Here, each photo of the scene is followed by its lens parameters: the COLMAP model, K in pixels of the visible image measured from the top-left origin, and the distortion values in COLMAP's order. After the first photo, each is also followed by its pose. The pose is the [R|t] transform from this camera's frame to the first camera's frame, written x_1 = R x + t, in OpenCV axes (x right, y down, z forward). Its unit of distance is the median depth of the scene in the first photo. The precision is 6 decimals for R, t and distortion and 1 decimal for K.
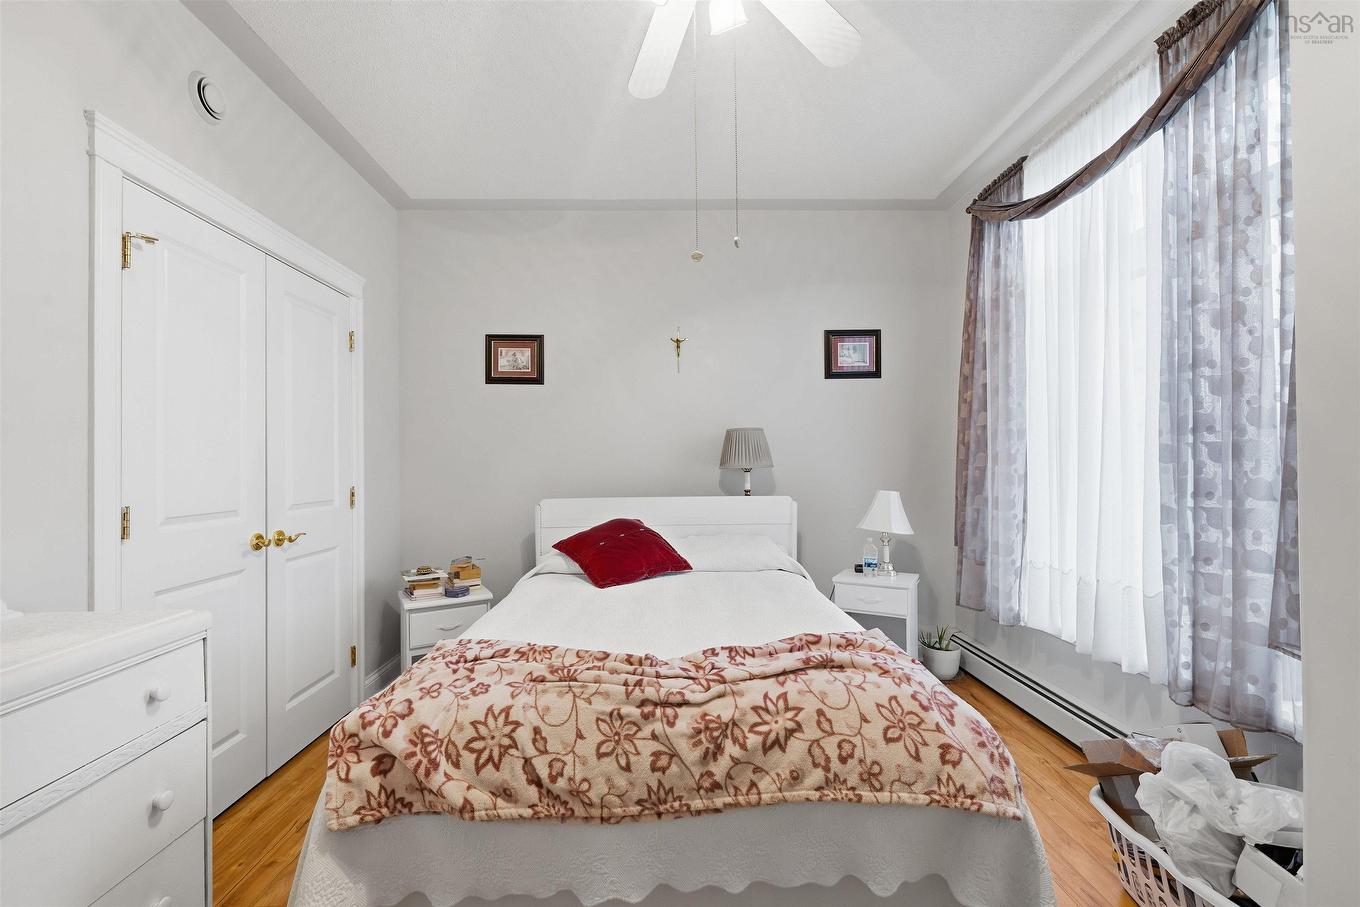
lens RADIAL K [[578.3, 0, 685.8], [0, 578.3, 463.0], [0, 0, 1]] dist [-0.000016, 0.000349]
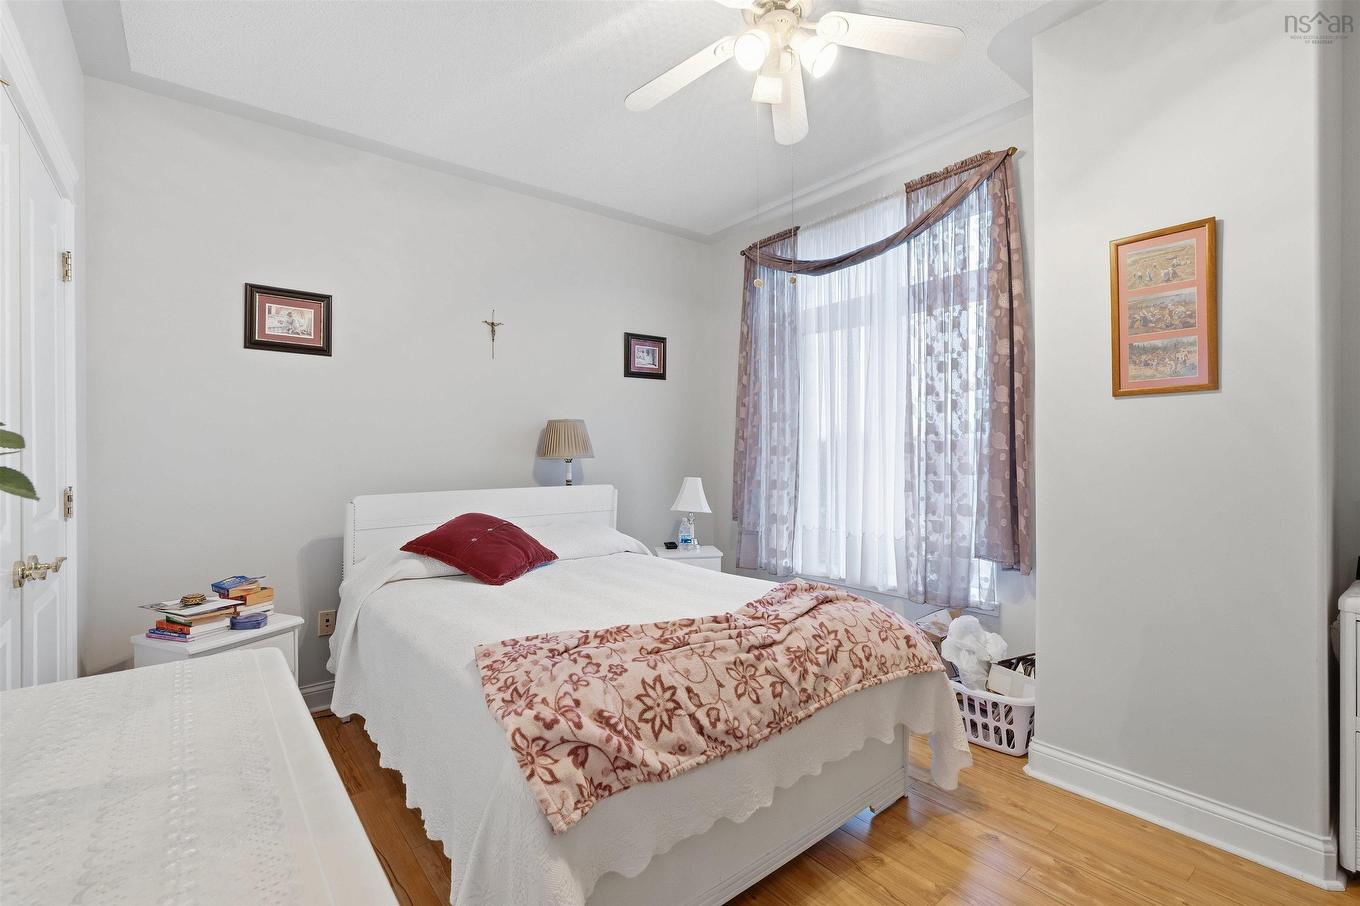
lens RADIAL K [[593.9, 0, 683.2], [0, 593.9, 460.5], [0, 0, 1]] dist [0.000065, 0.000048]
pose [[0.806341, -0.003462, 0.591441, -0.910623], [-0.001237, 0.999971, 0.007539, 0.010692], [-0.591450, -0.006811, 0.806313, 0.081310]]
